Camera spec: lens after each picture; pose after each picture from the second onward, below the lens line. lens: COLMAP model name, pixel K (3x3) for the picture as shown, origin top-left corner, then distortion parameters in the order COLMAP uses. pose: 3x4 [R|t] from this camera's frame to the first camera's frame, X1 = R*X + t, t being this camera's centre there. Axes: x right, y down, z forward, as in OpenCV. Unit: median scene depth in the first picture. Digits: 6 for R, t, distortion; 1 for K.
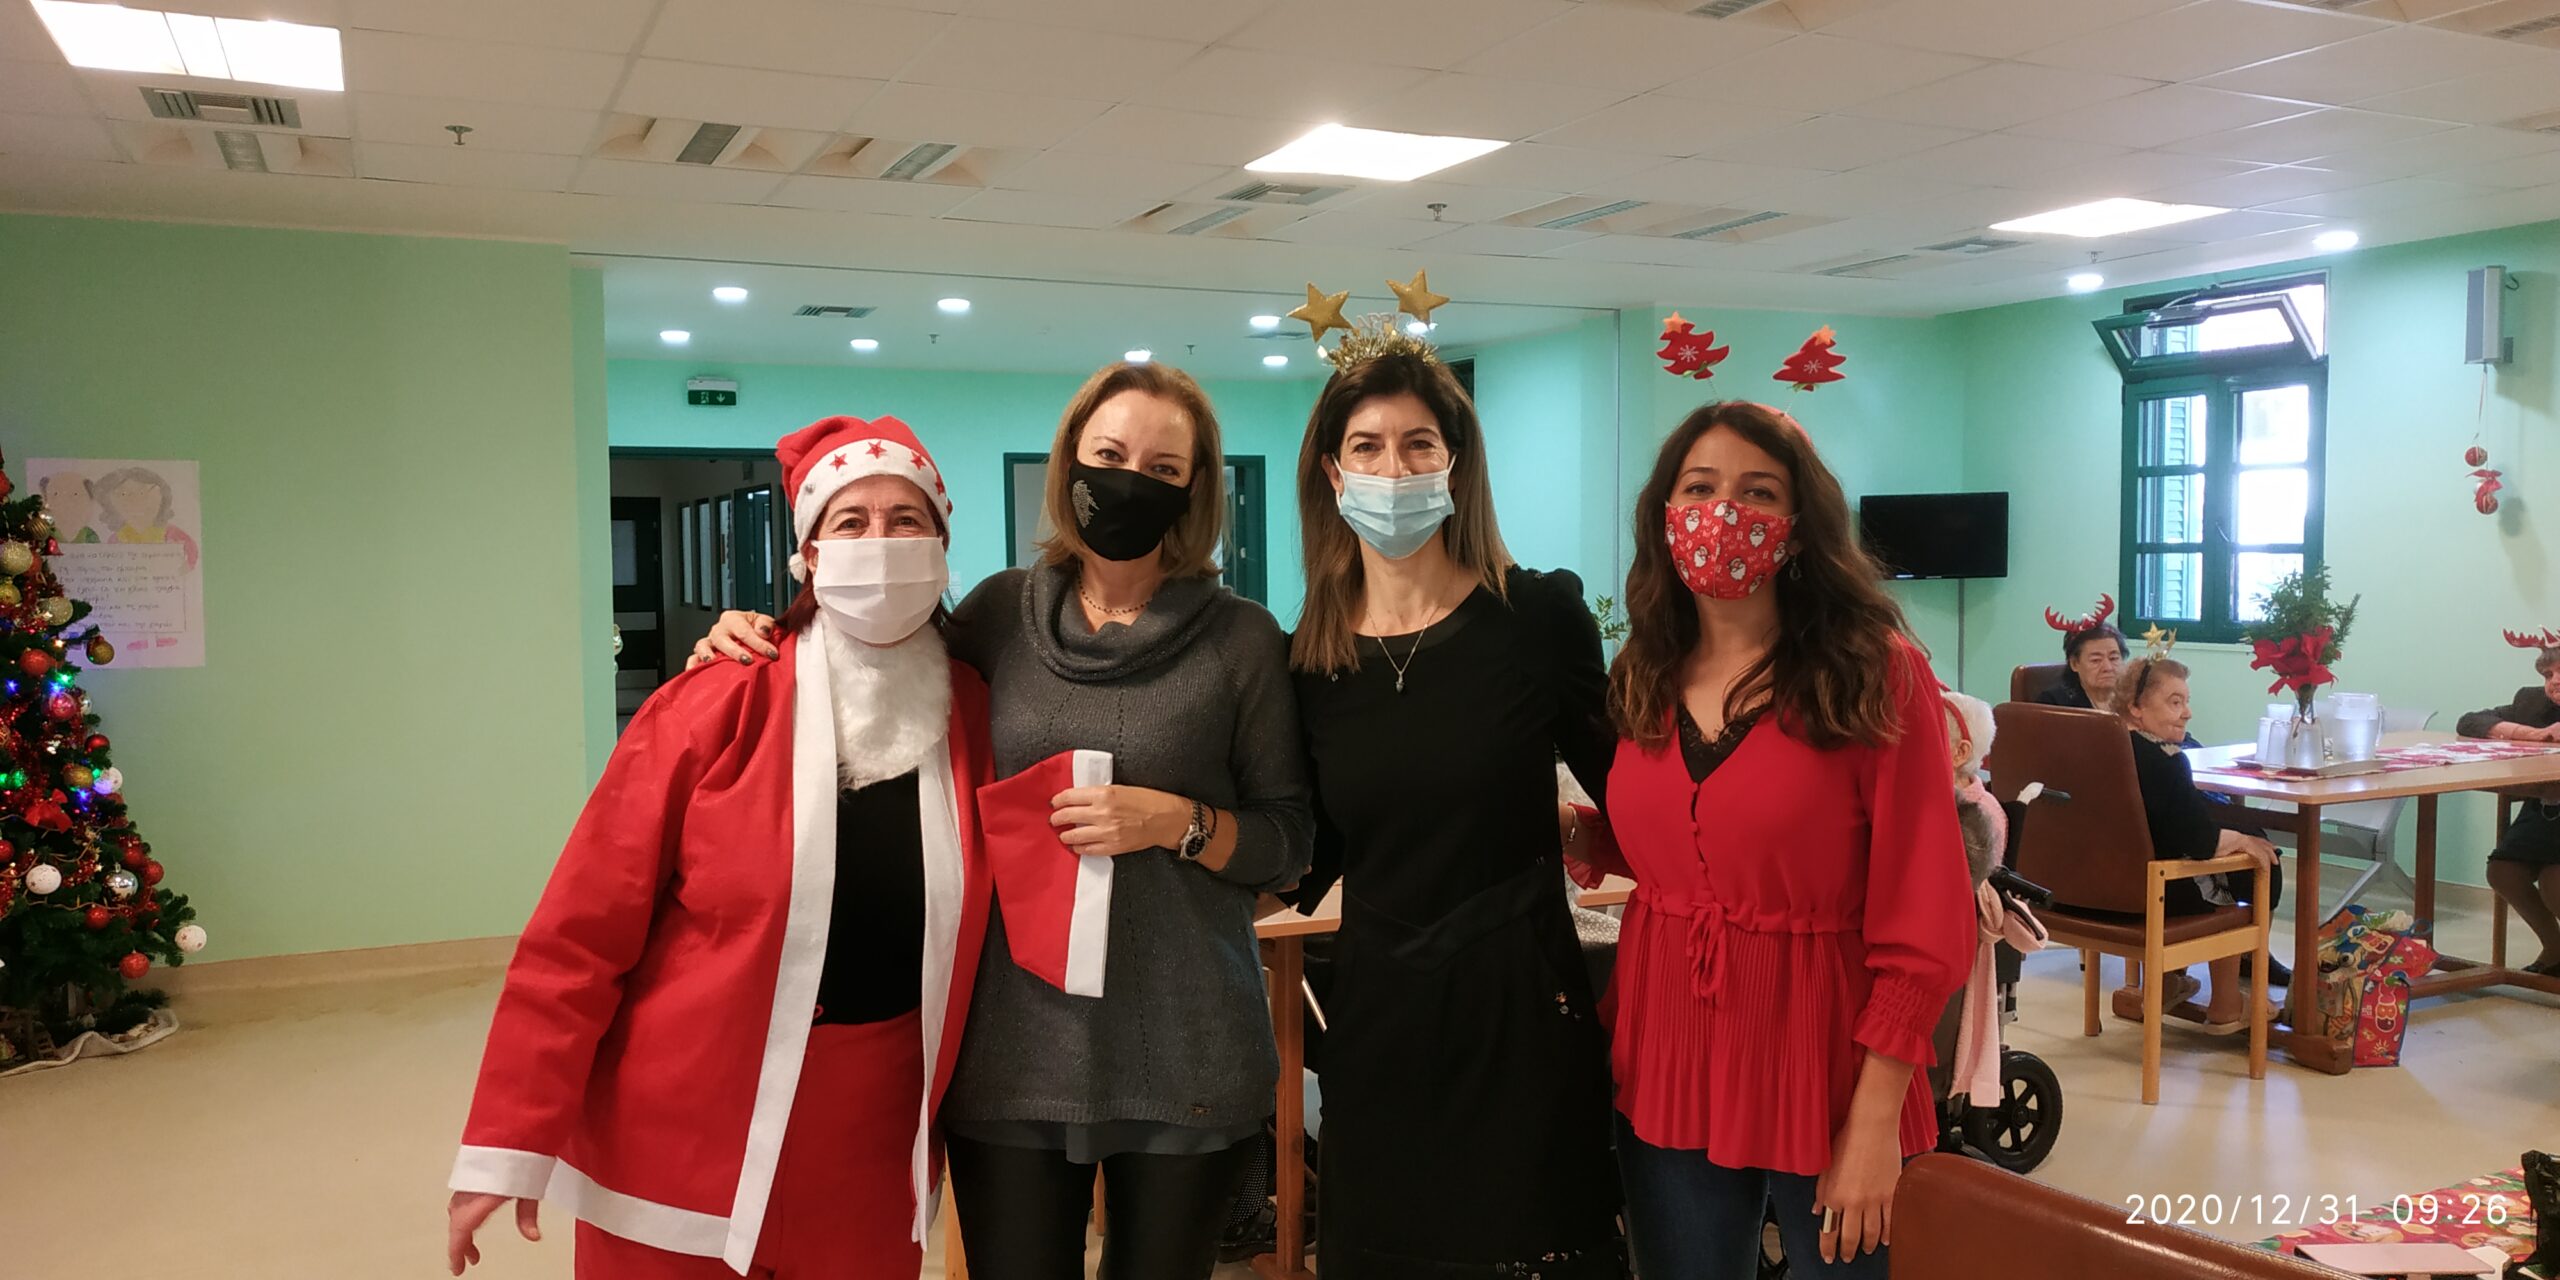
lens RADIAL K [[1813.6, 0, 1280.0], [0, 1813.6, 640.0], [0, 0, 1]] dist [-0.000479, -0.003982]
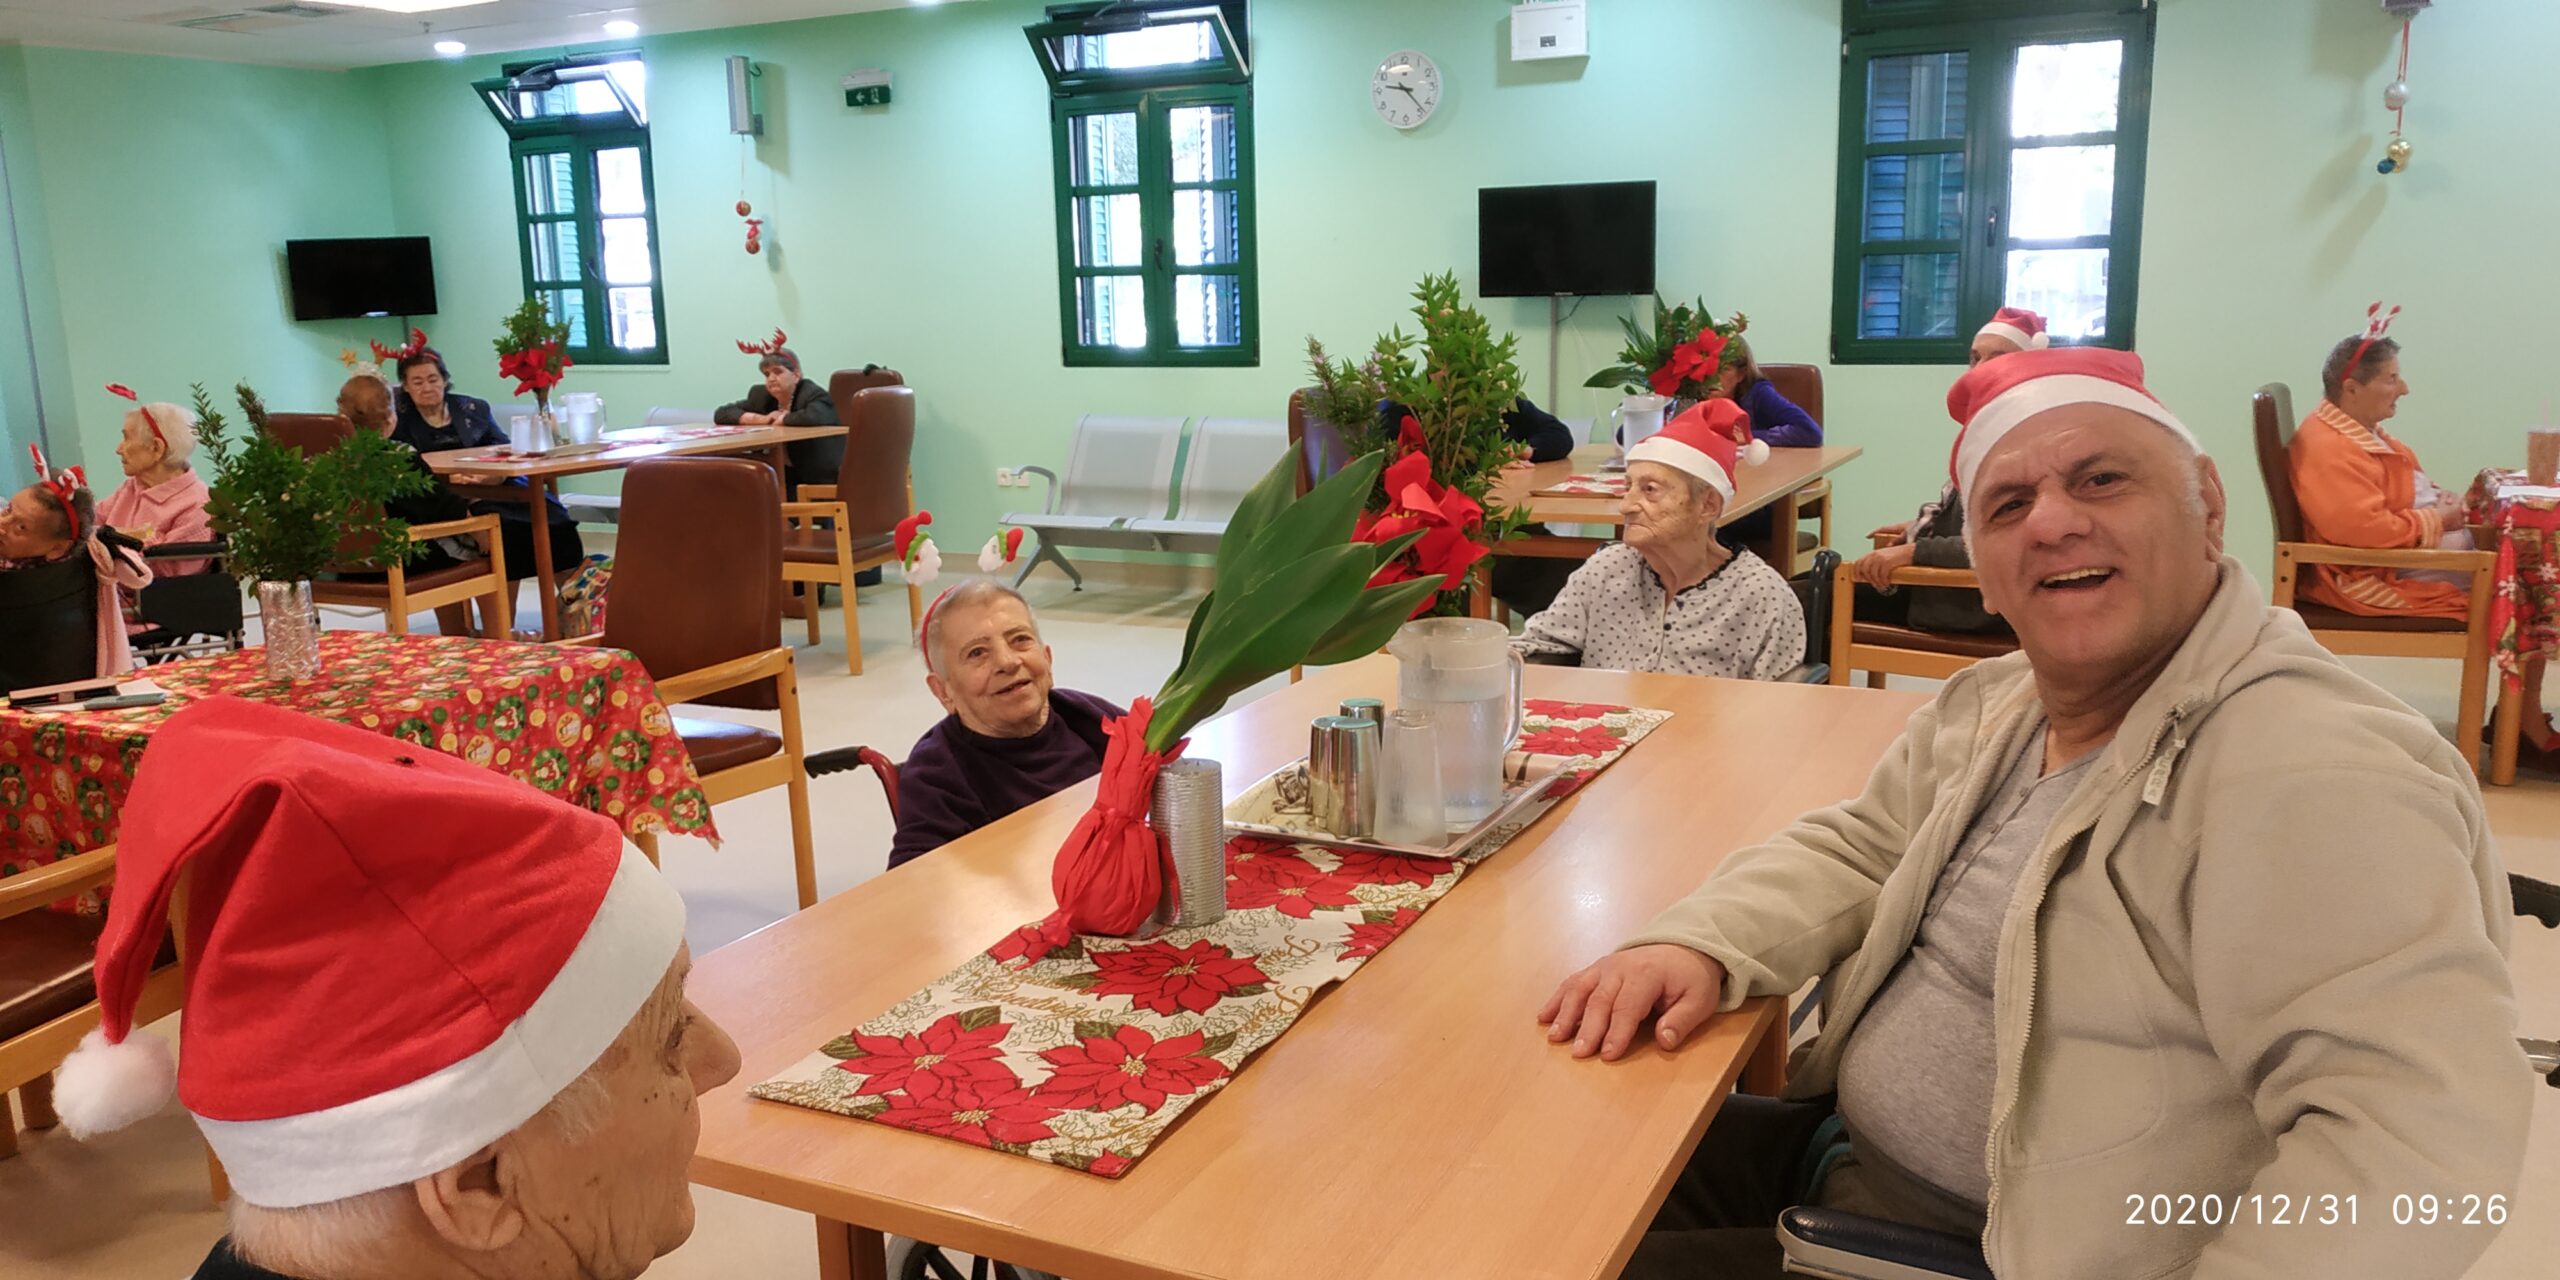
lens RADIAL K [[1866.4, 0, 1280.0], [0, 1866.4, 640.0], [0, 0, 1]] dist [-0.005611, -0.006202]
pose [[0.795266, -0.124192, 0.593404, 0.137346], [0.046156, 0.988355, 0.144994, 0.026828], [-0.604501, -0.087919, 0.791738, -0.302025]]
